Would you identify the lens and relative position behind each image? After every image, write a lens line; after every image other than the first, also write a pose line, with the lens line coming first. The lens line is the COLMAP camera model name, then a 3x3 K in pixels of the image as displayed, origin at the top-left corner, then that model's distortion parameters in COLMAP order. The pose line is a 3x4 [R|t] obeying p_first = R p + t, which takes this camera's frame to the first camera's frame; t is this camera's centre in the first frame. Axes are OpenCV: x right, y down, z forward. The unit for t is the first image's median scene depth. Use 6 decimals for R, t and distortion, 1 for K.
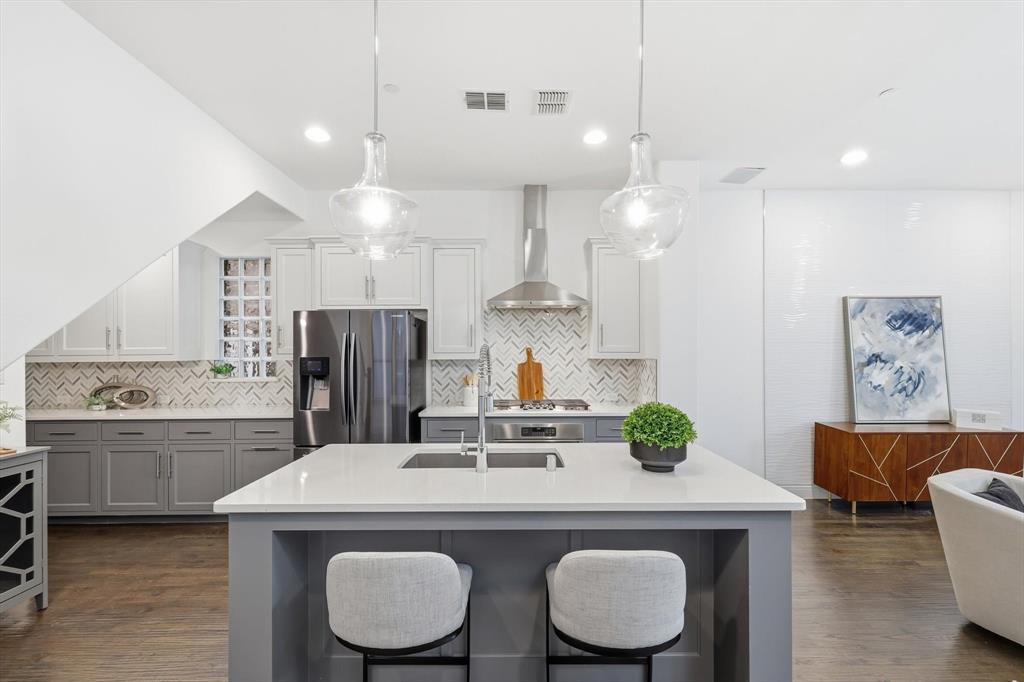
lens RADIAL K [[454.9, 0, 519.3], [0, 454.9, 345.0], [0, 0, 1]] dist [0.000206, -0.000003]
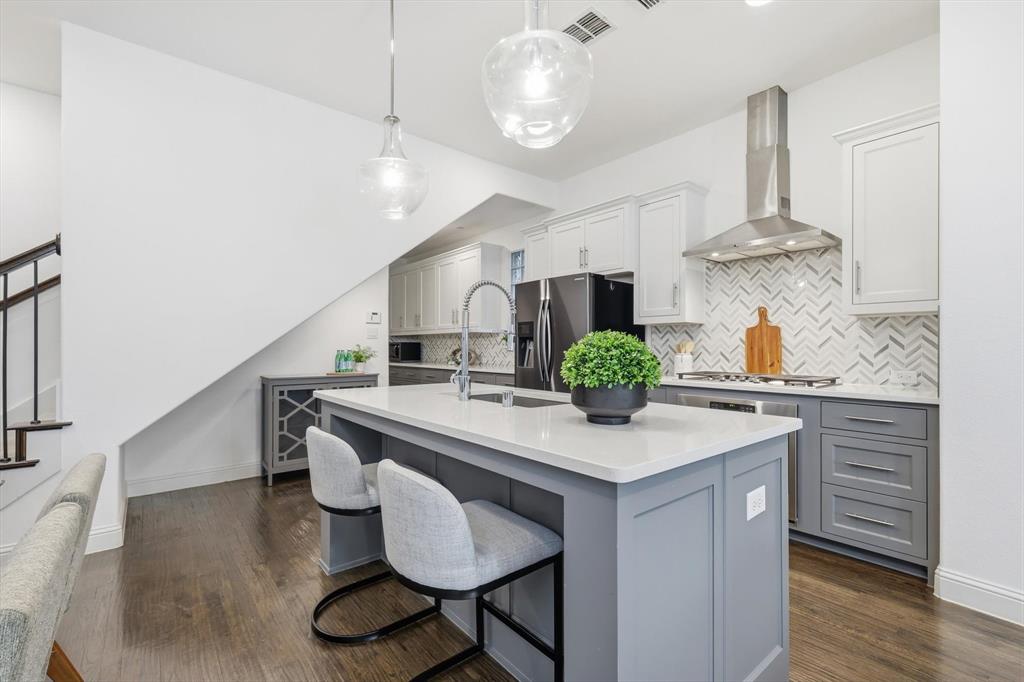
lens RADIAL K [[454.9, 0, 519.3], [0, 454.9, 345.0], [0, 0, 1]] dist [0.000206, -0.000003]
pose [[0.631710, -0.001301, -0.775204, 0.359772], [0.006246, 0.999975, 0.003412, 0.065701], [0.775180, -0.006997, 0.631702, 0.195277]]
